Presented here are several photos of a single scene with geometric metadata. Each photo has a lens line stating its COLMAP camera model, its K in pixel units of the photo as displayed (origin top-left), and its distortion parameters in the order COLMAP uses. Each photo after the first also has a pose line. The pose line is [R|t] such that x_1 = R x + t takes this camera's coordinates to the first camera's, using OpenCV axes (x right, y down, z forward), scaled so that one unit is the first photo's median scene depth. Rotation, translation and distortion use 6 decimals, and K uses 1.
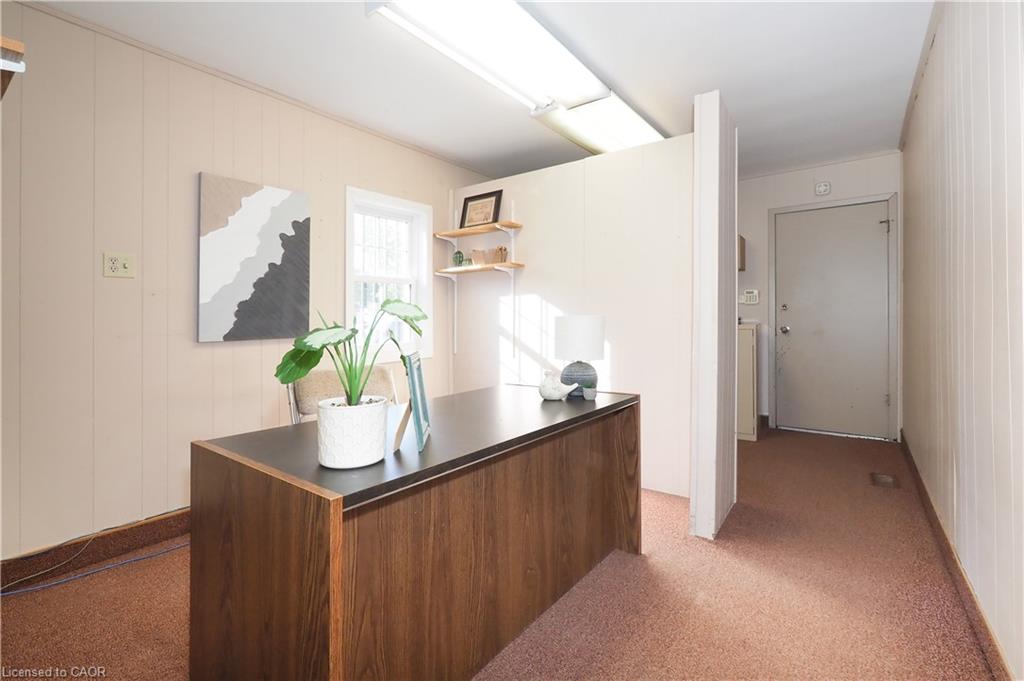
lens RADIAL K [[449.7, 0, 512.0], [0, 449.7, 340.5], [0, 0, 1]] dist [-0.002191, -0.000038]
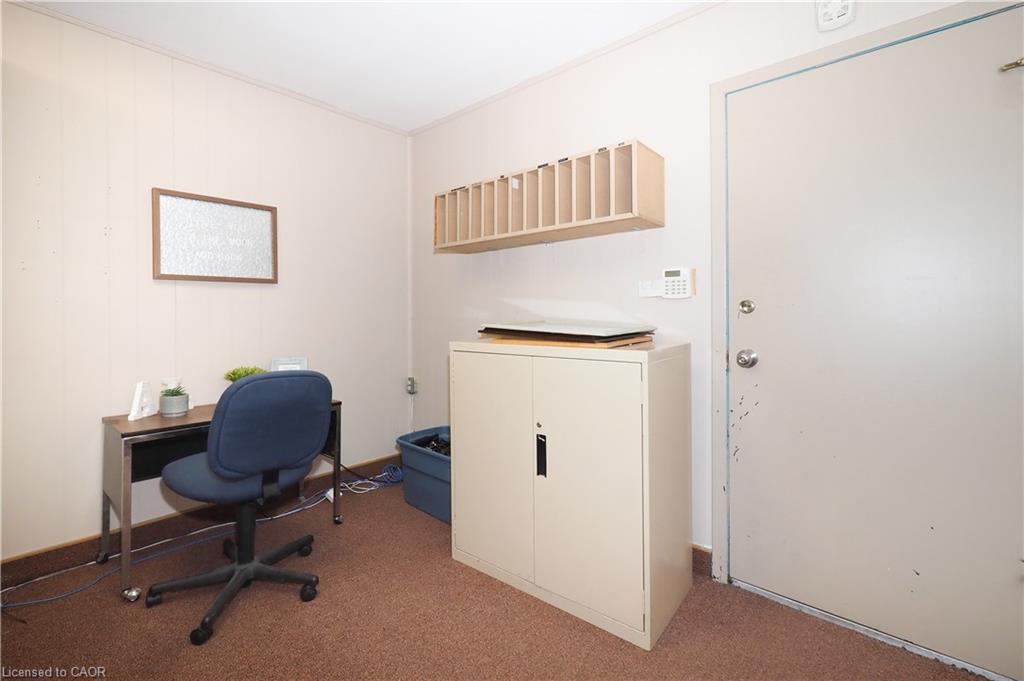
lens RADIAL K [[449.7, 0, 512.0], [0, 449.7, 340.5], [0, 0, 1]] dist [-0.002191, -0.000038]
pose [[0.994561, 0.014358, -0.103164, 0.419392], [-0.015615, 0.999813, -0.011383, -0.032083], [0.102982, 0.012932, 0.994599, 0.540760]]
